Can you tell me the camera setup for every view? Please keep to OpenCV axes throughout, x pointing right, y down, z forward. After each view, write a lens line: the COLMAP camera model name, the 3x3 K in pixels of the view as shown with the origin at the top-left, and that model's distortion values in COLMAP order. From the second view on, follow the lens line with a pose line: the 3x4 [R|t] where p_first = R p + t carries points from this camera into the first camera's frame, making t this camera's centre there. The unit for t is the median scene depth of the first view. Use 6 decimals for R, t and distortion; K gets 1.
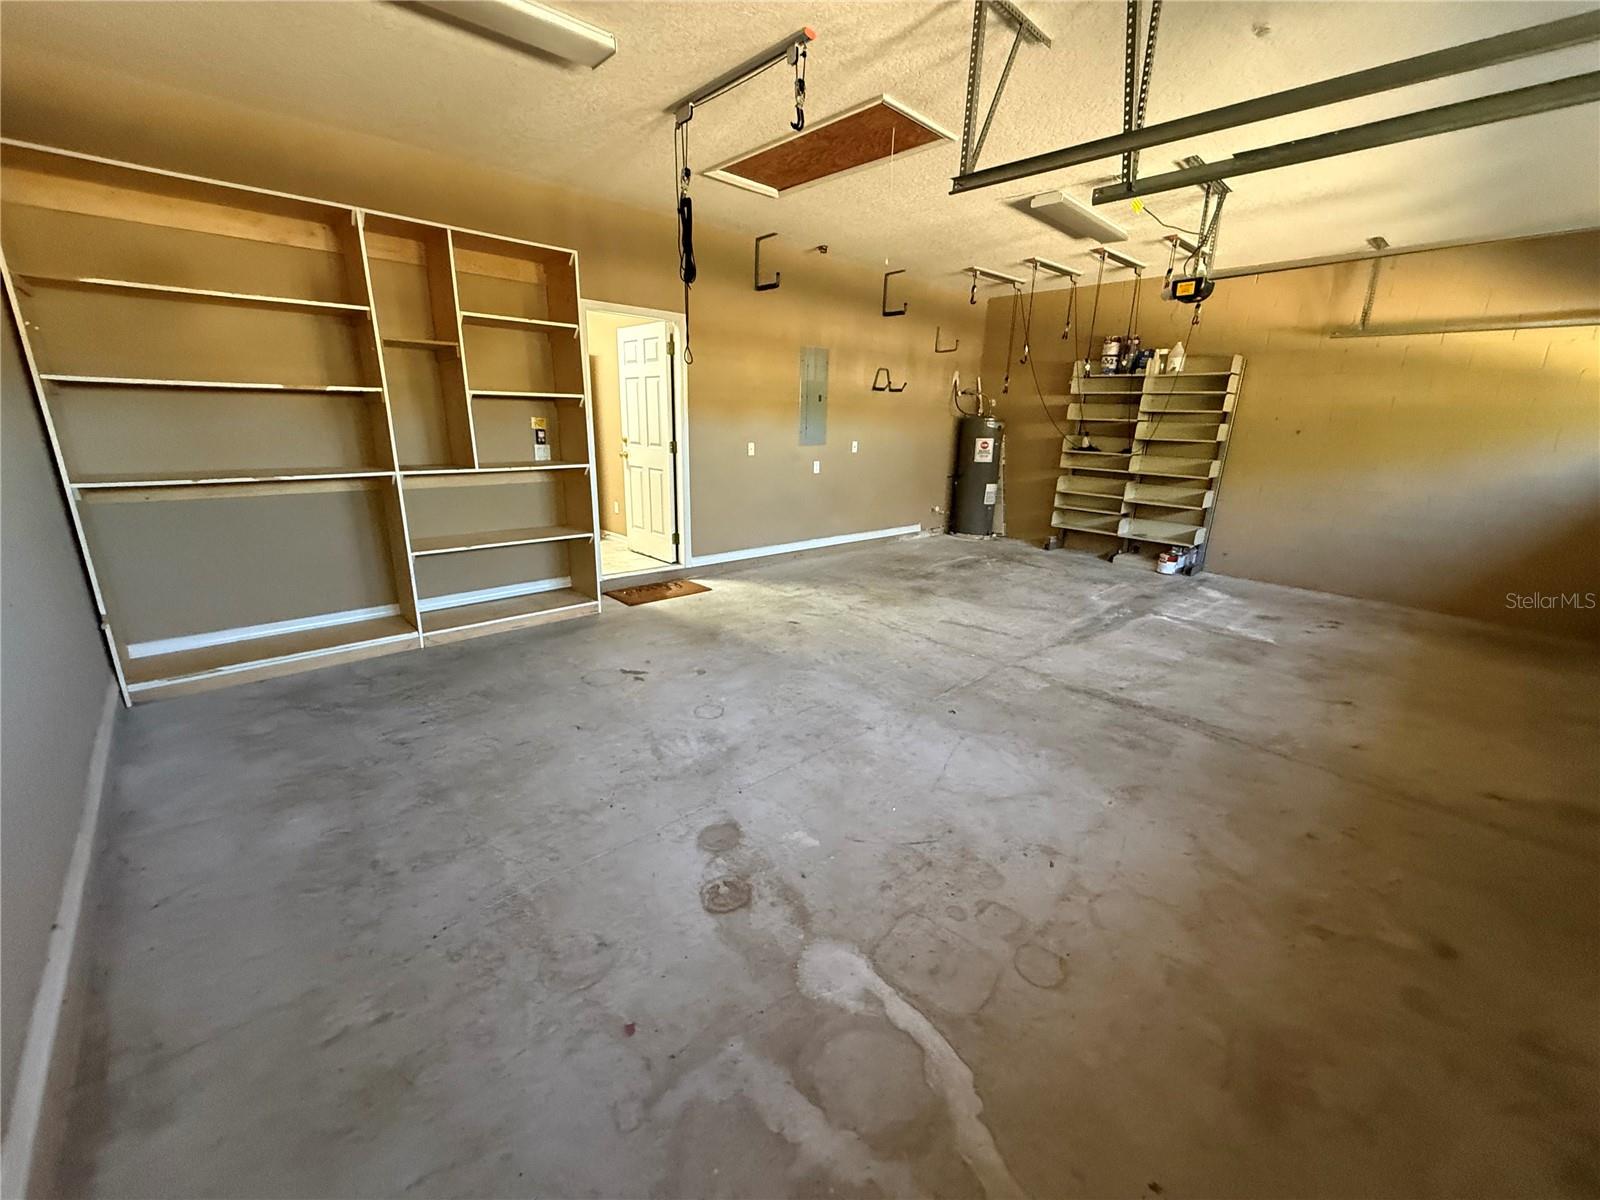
lens RADIAL K [[637.9, 0, 796.8], [0, 637.9, 598.9], [0, 0, 1]] dist [0.000455, -0.000237]
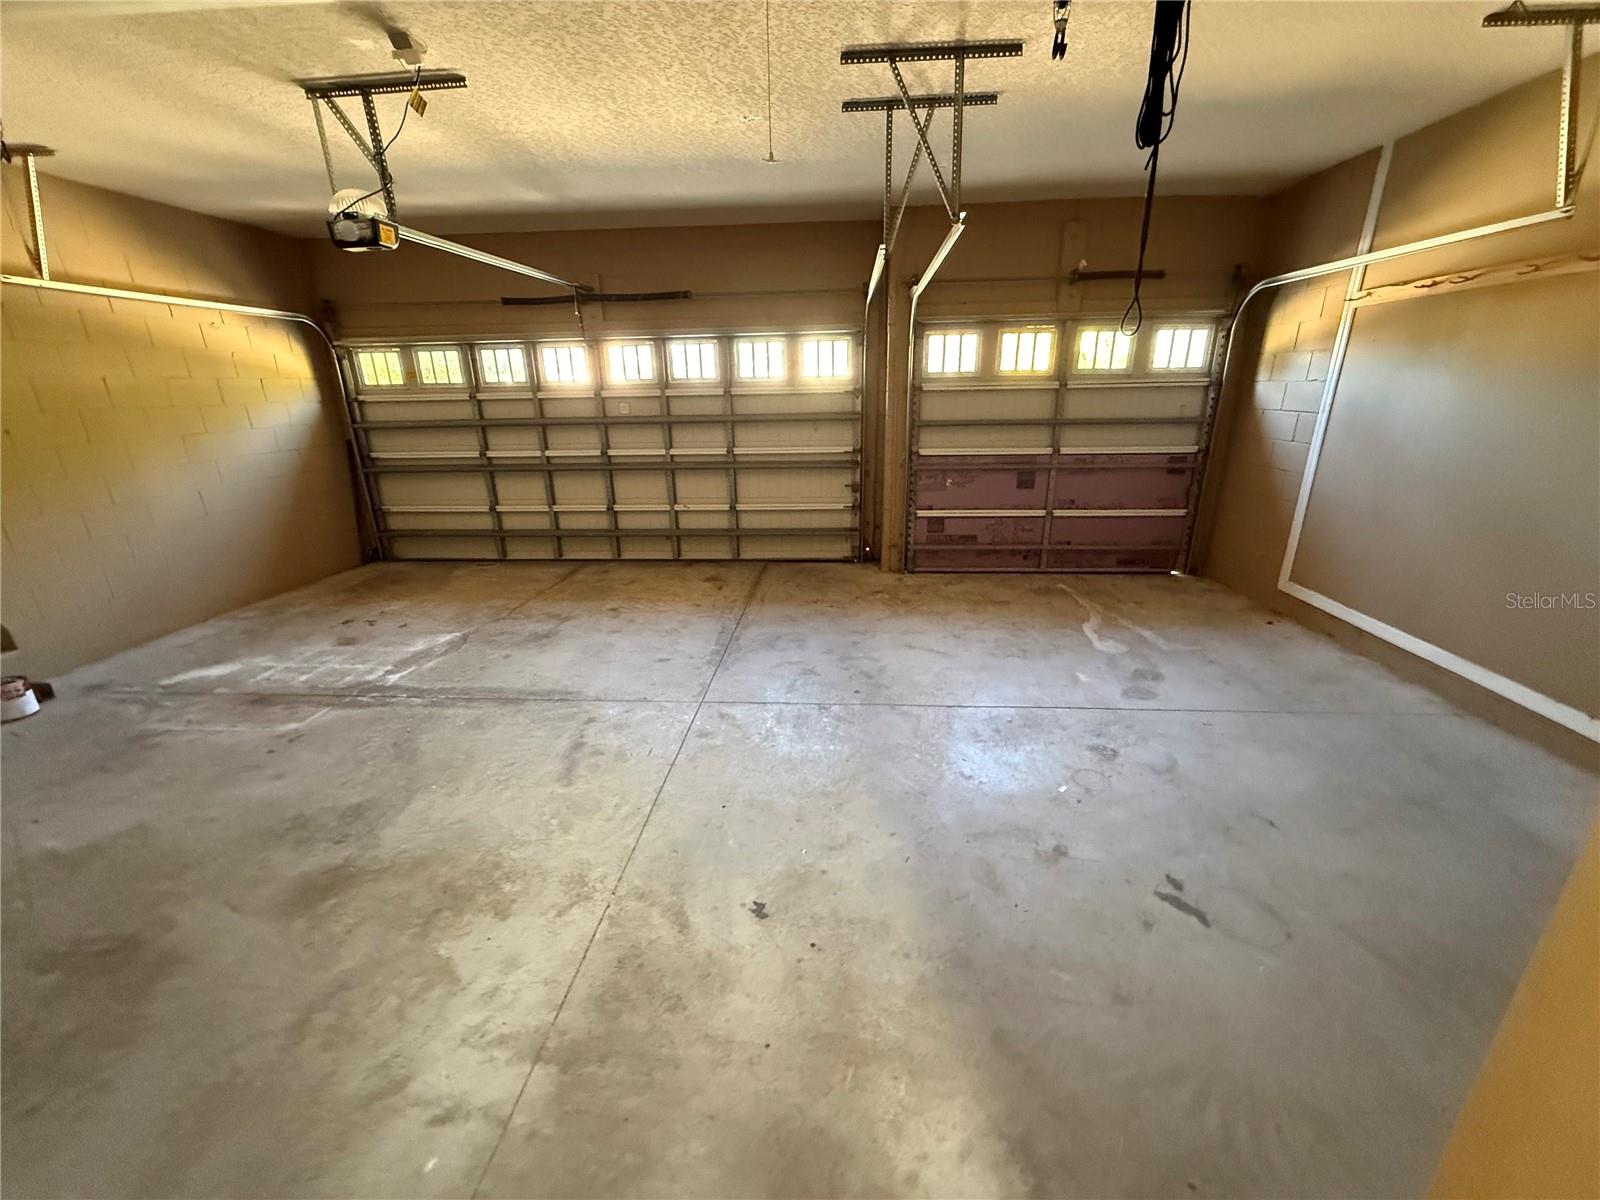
lens RADIAL K [[637.9, 0, 796.8], [0, 637.9, 598.9], [0, 0, 1]] dist [0.000455, -0.000237]
pose [[-0.678735, -0.245648, 0.692081, -0.293616], [0.204057, 0.842203, 0.499055, -0.383667], [-0.705464, 0.479950, -0.521507, 1.183320]]
